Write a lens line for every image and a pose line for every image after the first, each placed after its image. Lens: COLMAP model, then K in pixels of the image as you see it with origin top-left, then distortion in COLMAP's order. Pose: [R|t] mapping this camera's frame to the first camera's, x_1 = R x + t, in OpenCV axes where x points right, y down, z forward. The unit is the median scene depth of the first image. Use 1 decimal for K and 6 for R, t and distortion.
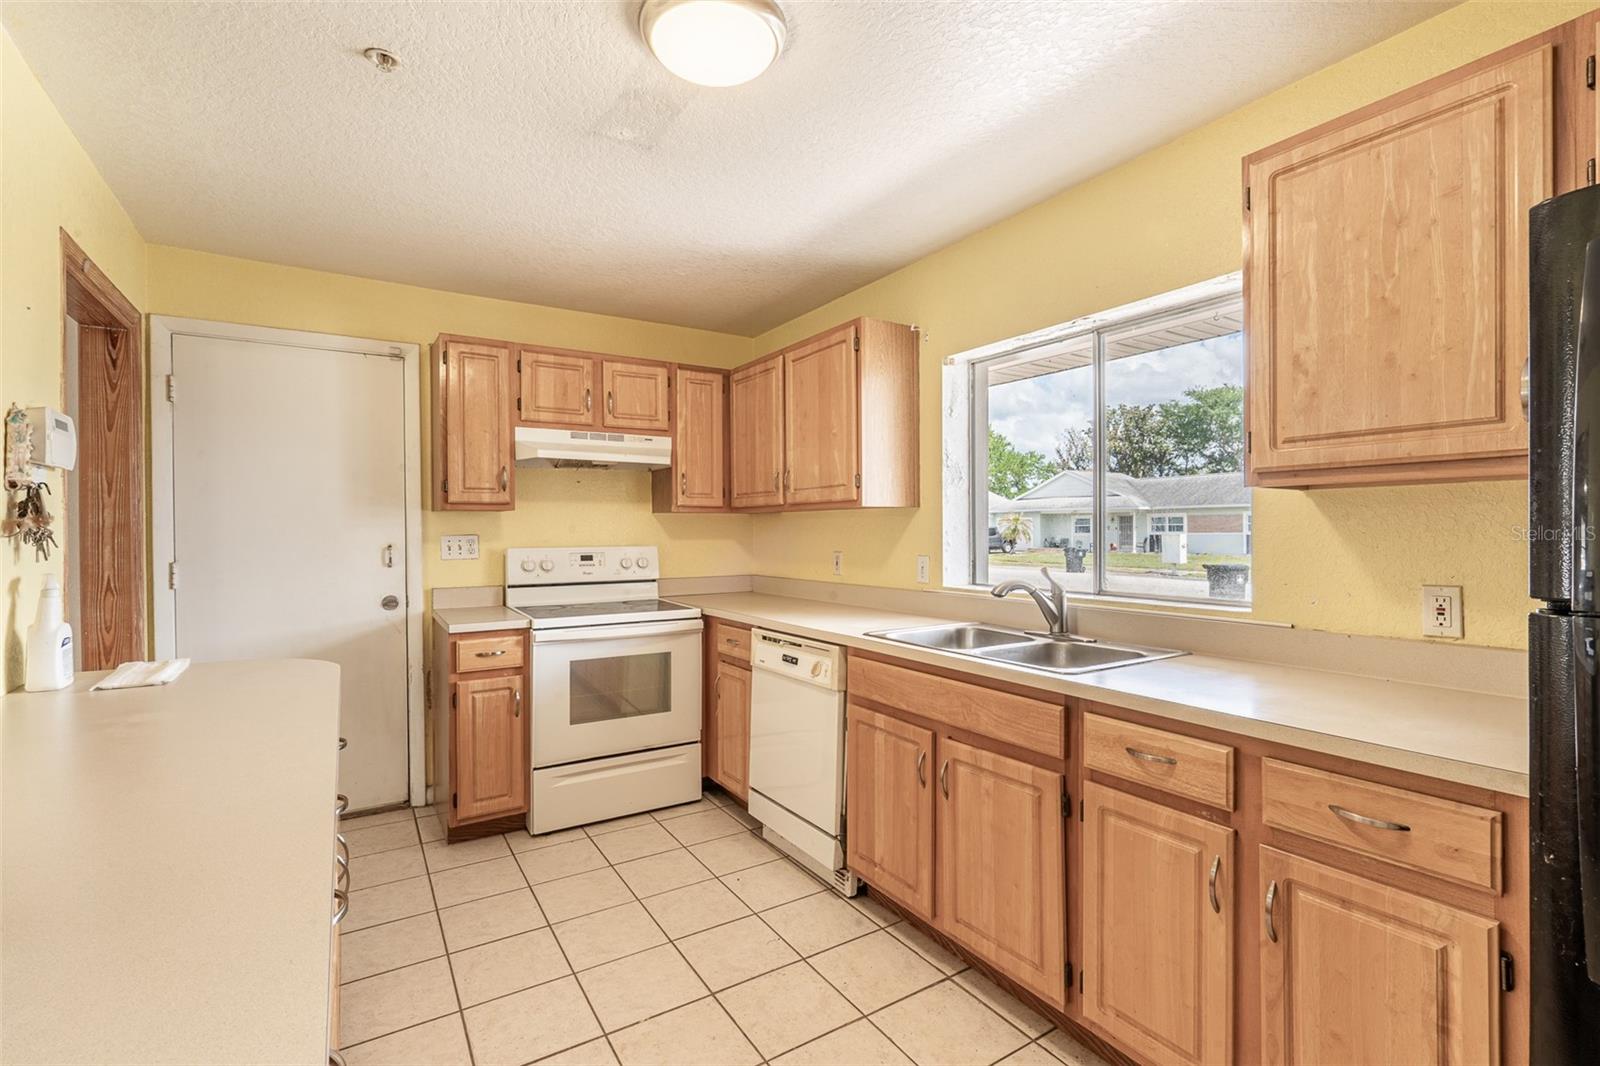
lens RADIAL K [[721.2, 0, 802.4], [0, 721.2, 532.9], [0, 0, 1]] dist [-0.008336, 0.001546]
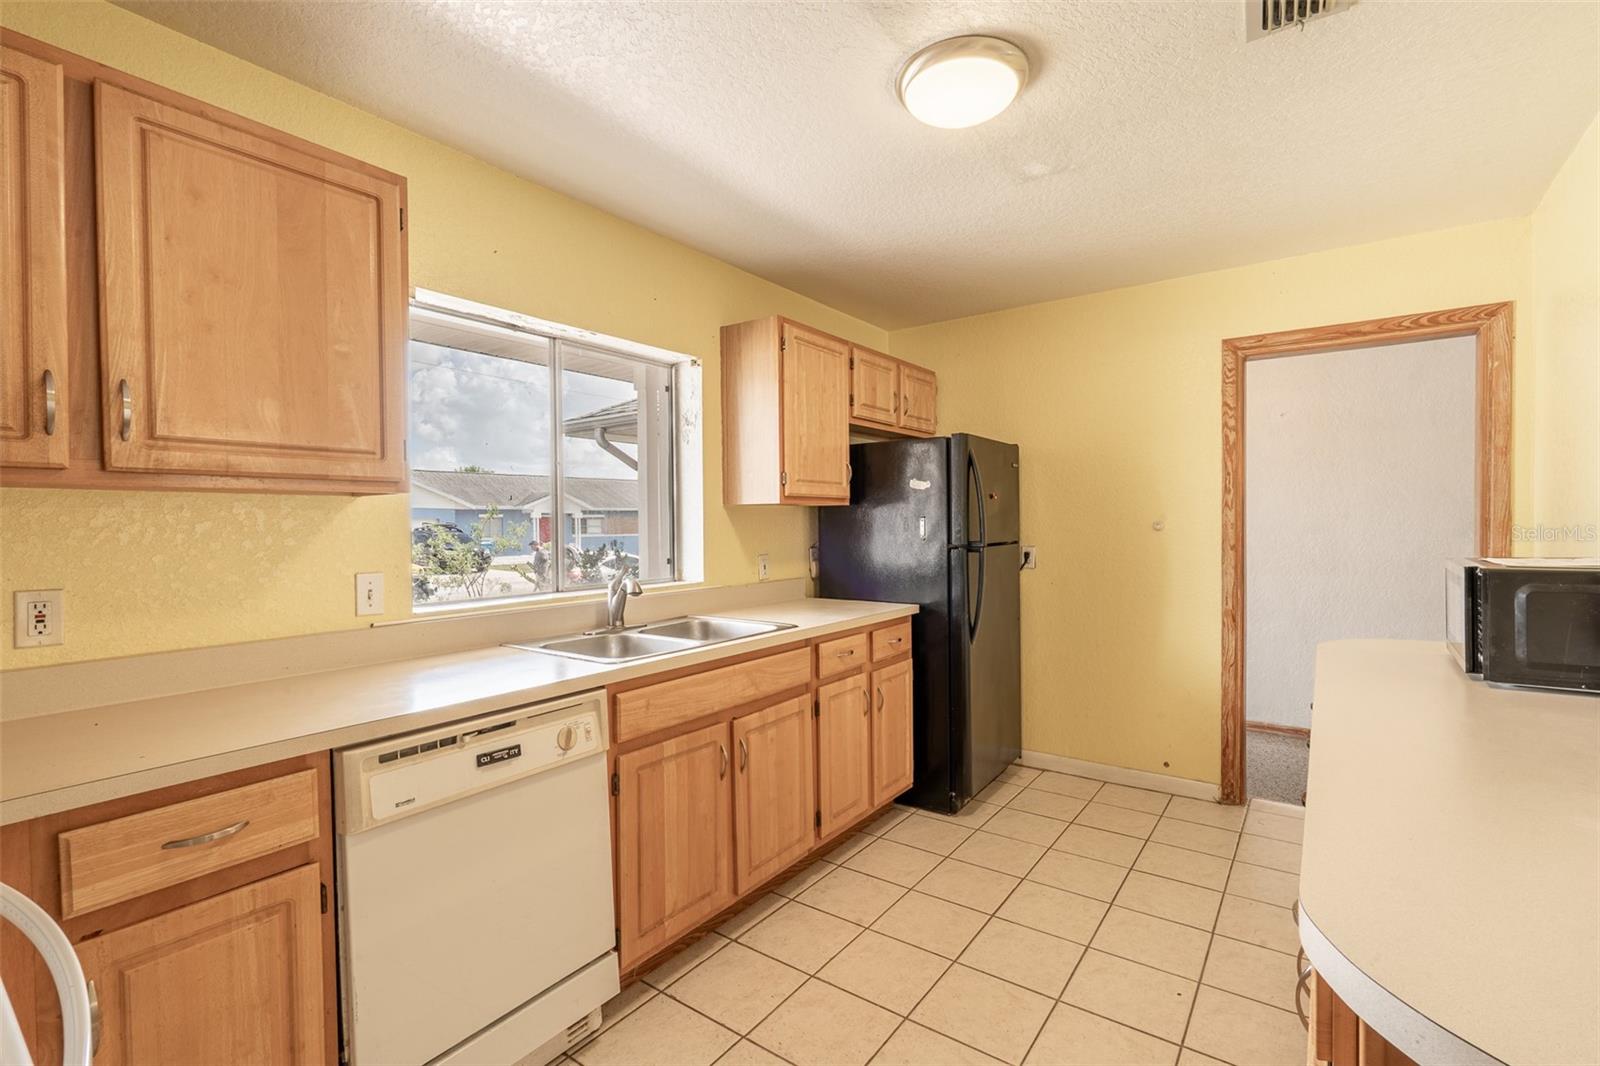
lens RADIAL K [[721.2, 0, 794.7], [0, 721.2, 517.1], [0, 0, 1]] dist [-0.008336, 0.001546]
pose [[-0.358771, 0.008785, 0.933384, -0.603244], [0.007684, 0.999950, -0.006458, -0.010329], [-0.933394, 0.004856, -0.358820, 0.922463]]
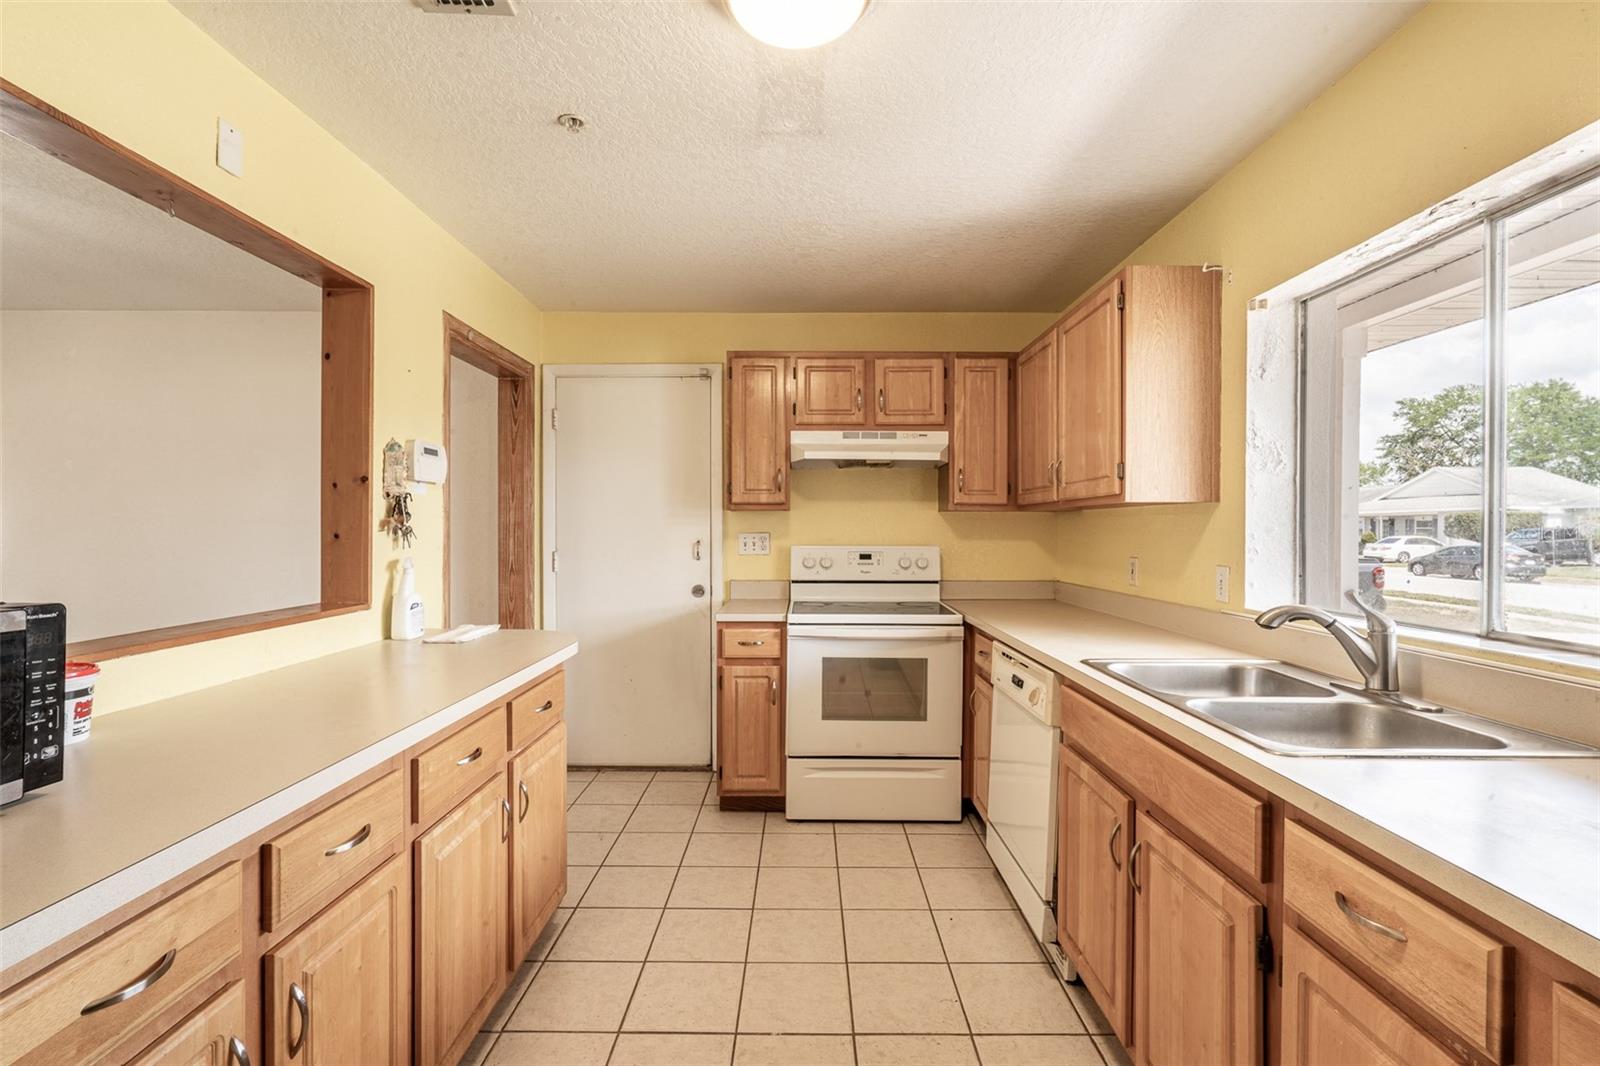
lens RADIAL K [[721.2, 0, 799.5], [0, 721.2, 533.3], [0, 0, 1]] dist [-0.008336, 0.001546]
pose [[0.842179, 0.010142, -0.539103, 0.210656], [-0.008918, 0.999948, 0.004880, -0.002605], [0.539125, 0.000698, 0.842226, 0.128698]]
